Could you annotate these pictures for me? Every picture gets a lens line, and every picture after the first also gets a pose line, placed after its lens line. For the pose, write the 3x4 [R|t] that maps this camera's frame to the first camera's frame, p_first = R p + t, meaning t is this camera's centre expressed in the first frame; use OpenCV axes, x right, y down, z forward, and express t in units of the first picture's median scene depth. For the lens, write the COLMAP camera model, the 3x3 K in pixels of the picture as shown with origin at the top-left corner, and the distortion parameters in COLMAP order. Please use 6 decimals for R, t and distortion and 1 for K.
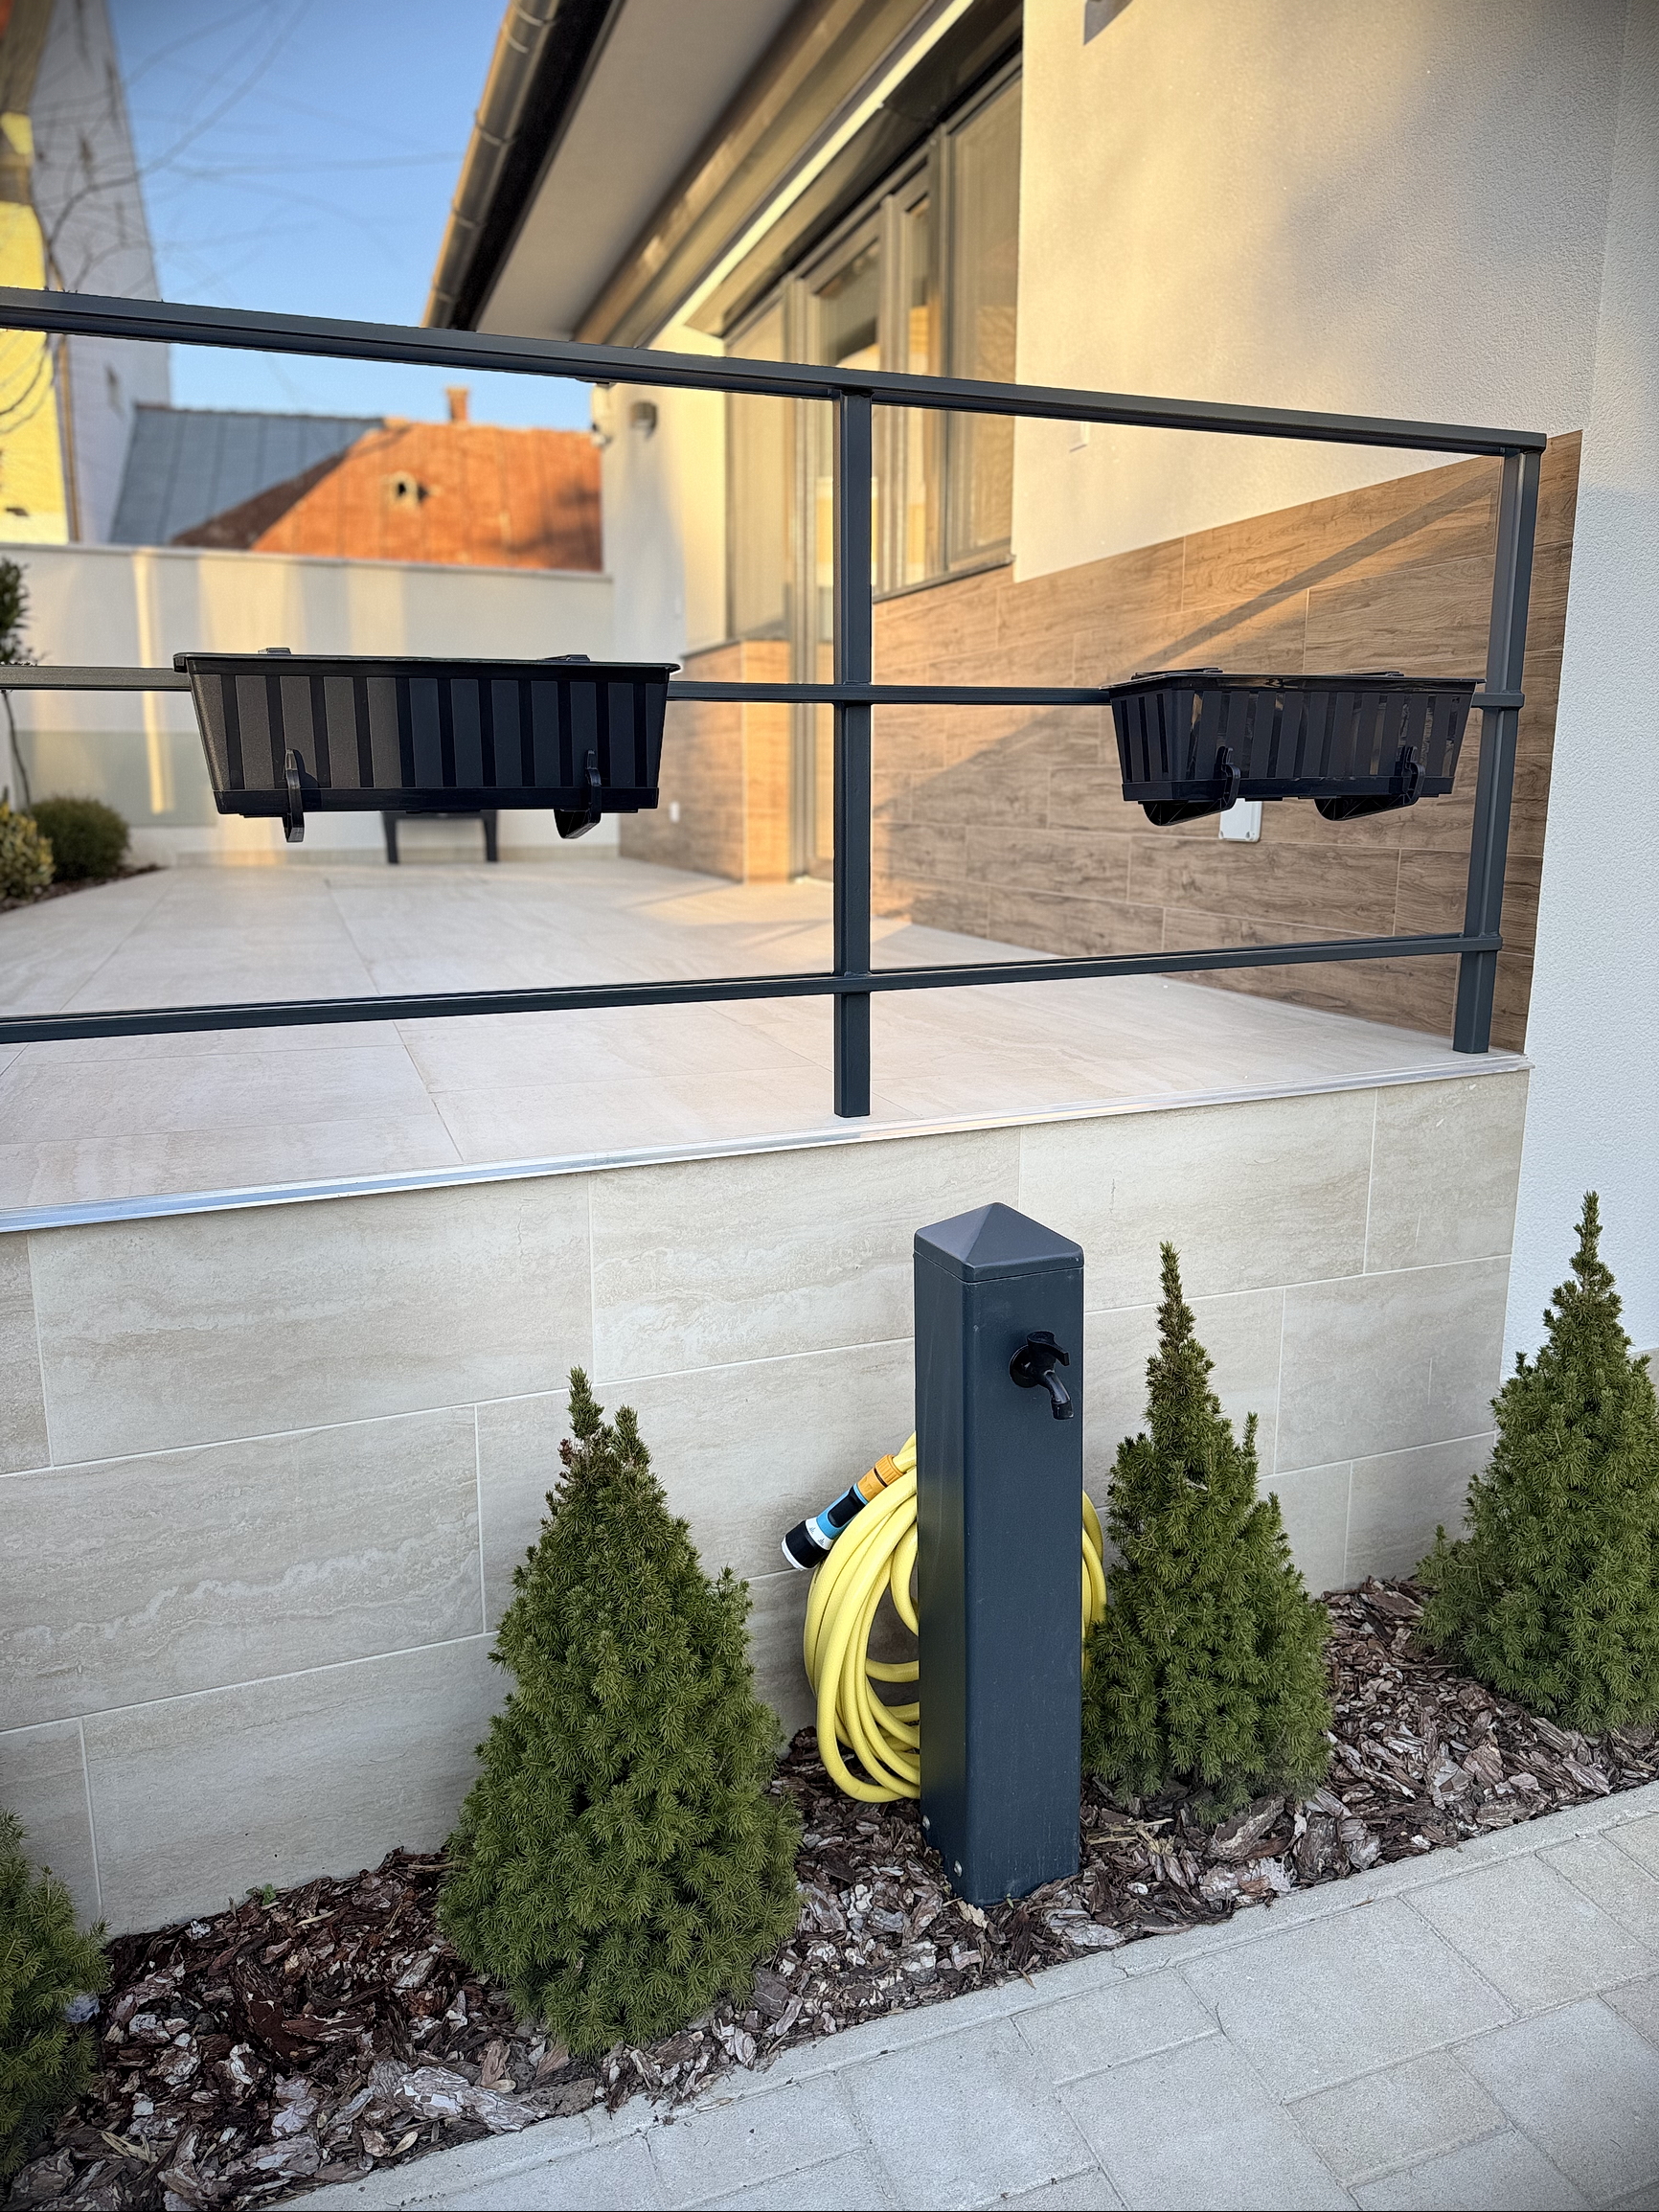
lens RADIAL K [[1541.3, 0, 836.6], [0, 1541.3, 1099.1], [0, 0, 1]] dist [0.068671, -0.095245]
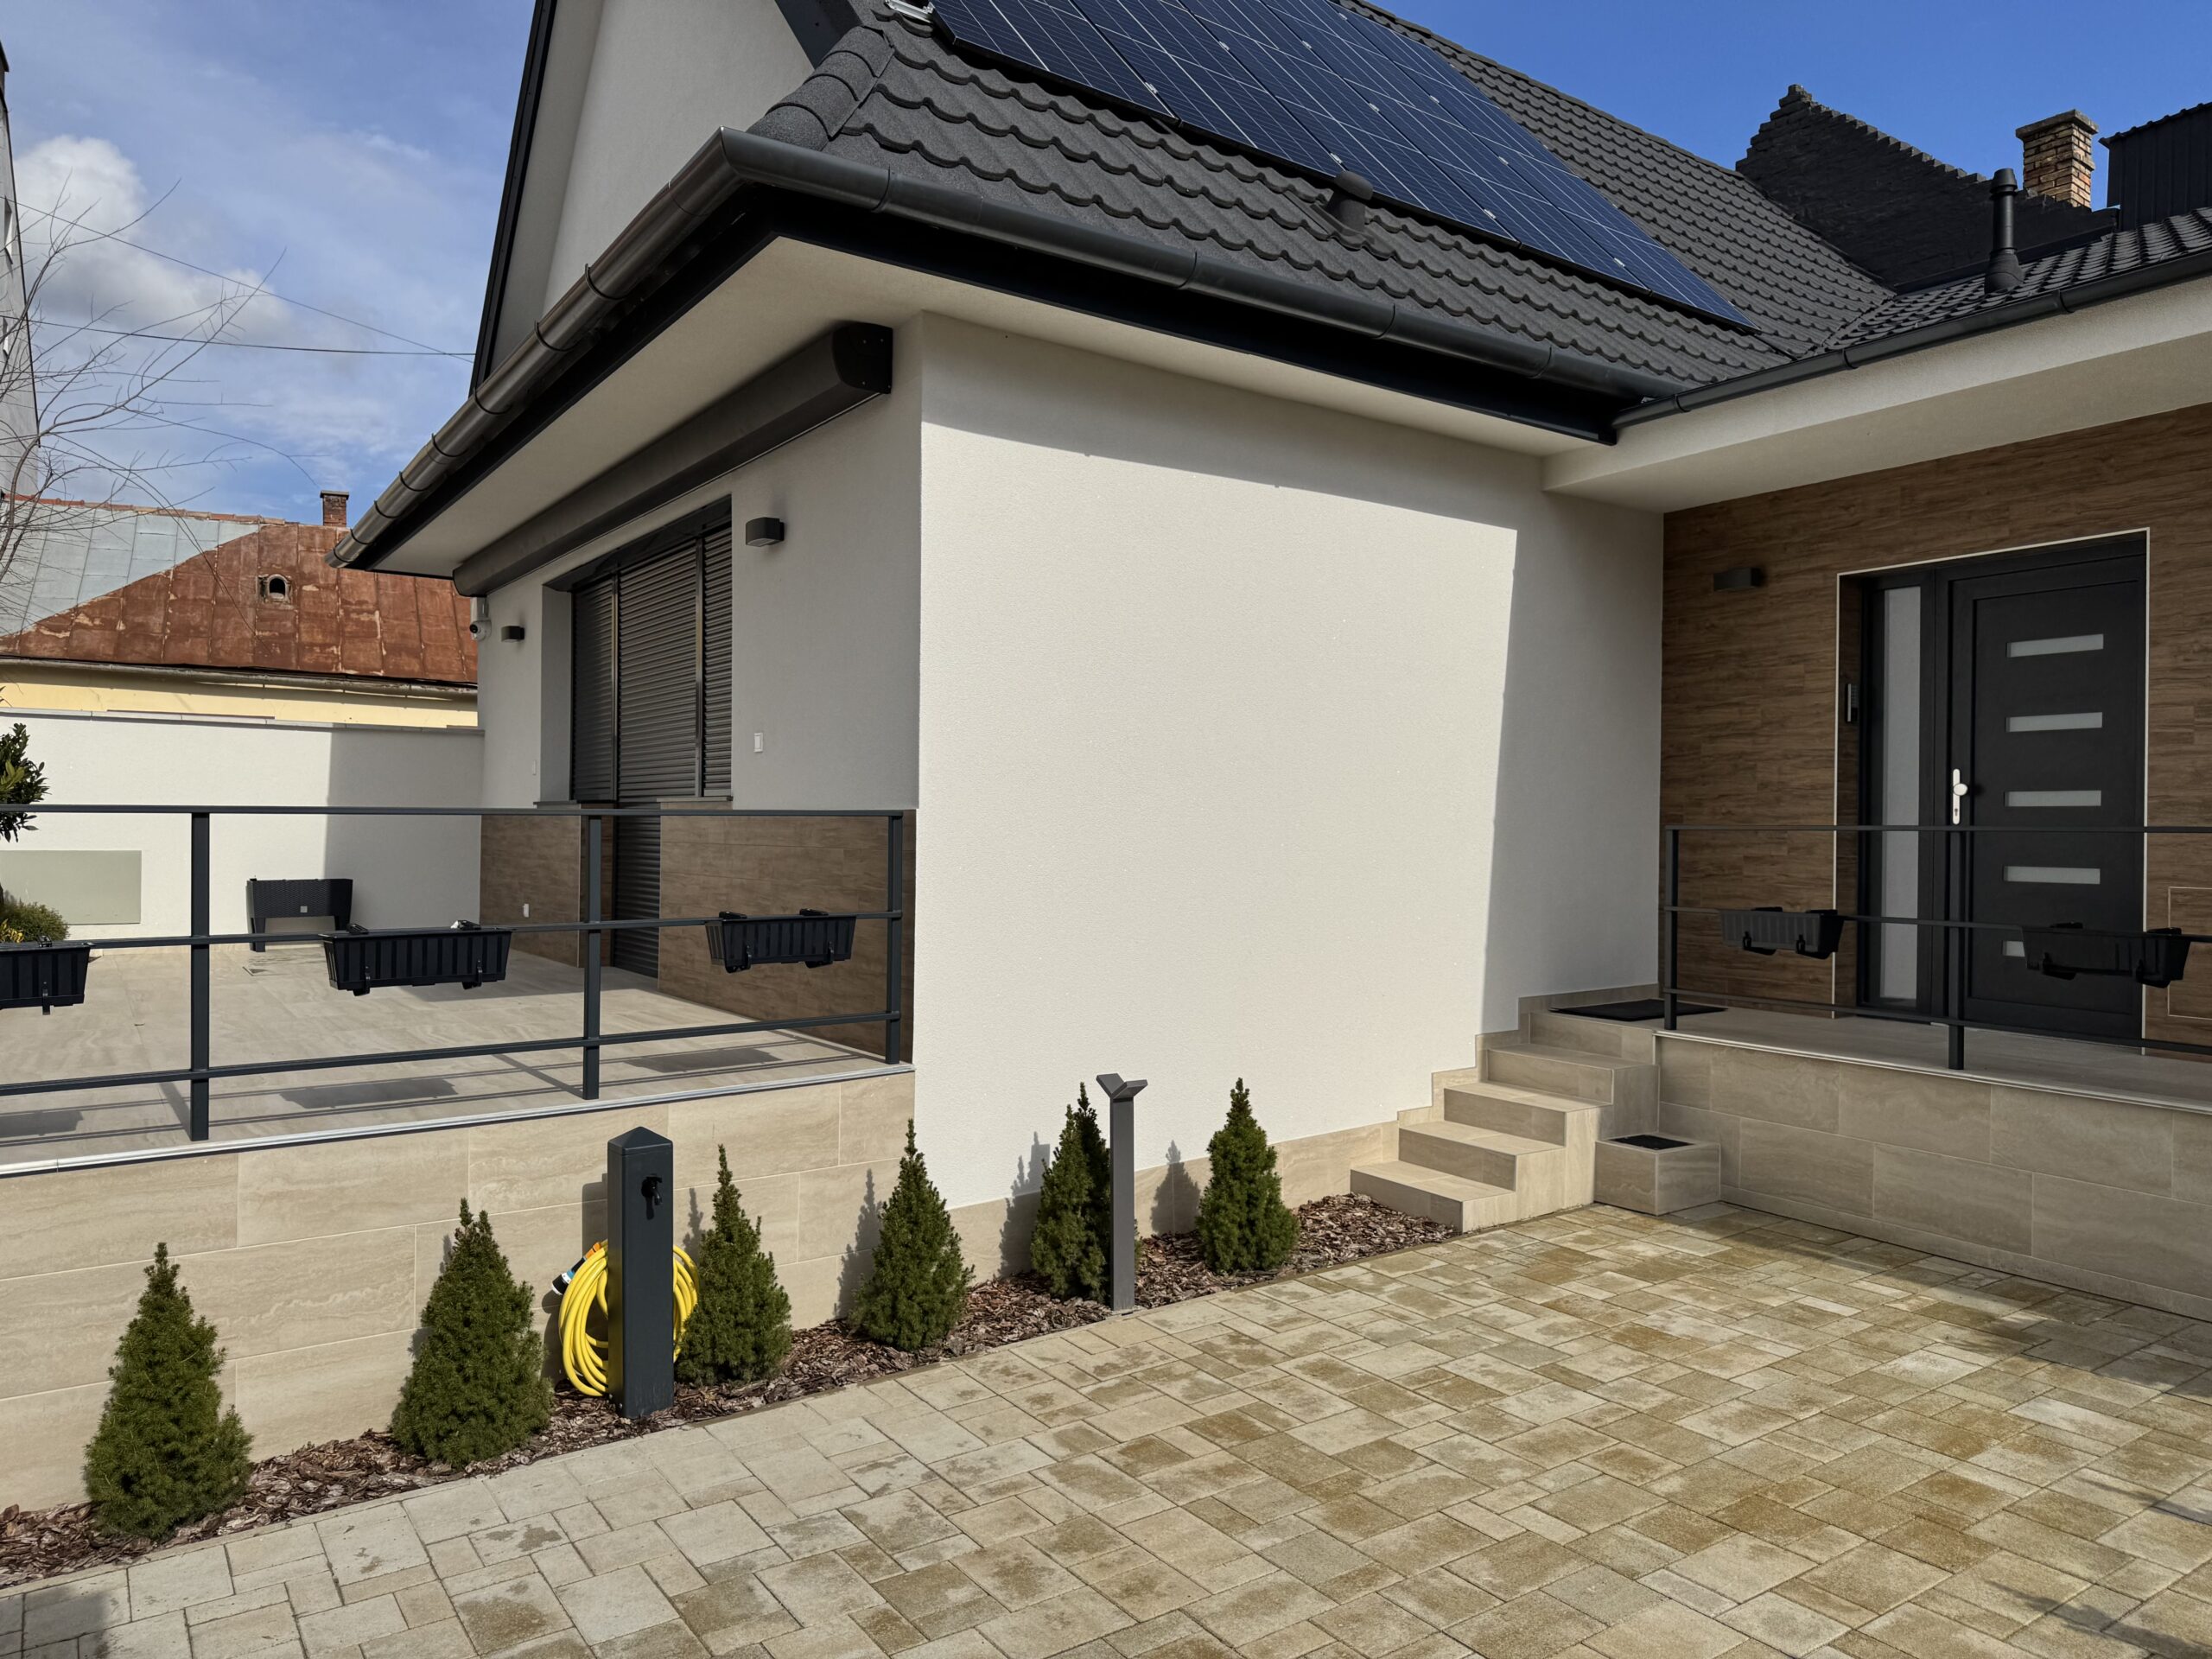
lens RADIAL K [[1541.4, 0, 1089.5], [0, 1541.4, 822.5], [0, 0, 1]] dist [0.068671, -0.095245]
pose [[0.971922, 0.005517, 0.235238, 0.205160], [0.042396, 0.979258, -0.198133, 0.107404], [-0.231452, 0.202543, 0.951528, -1.625807]]
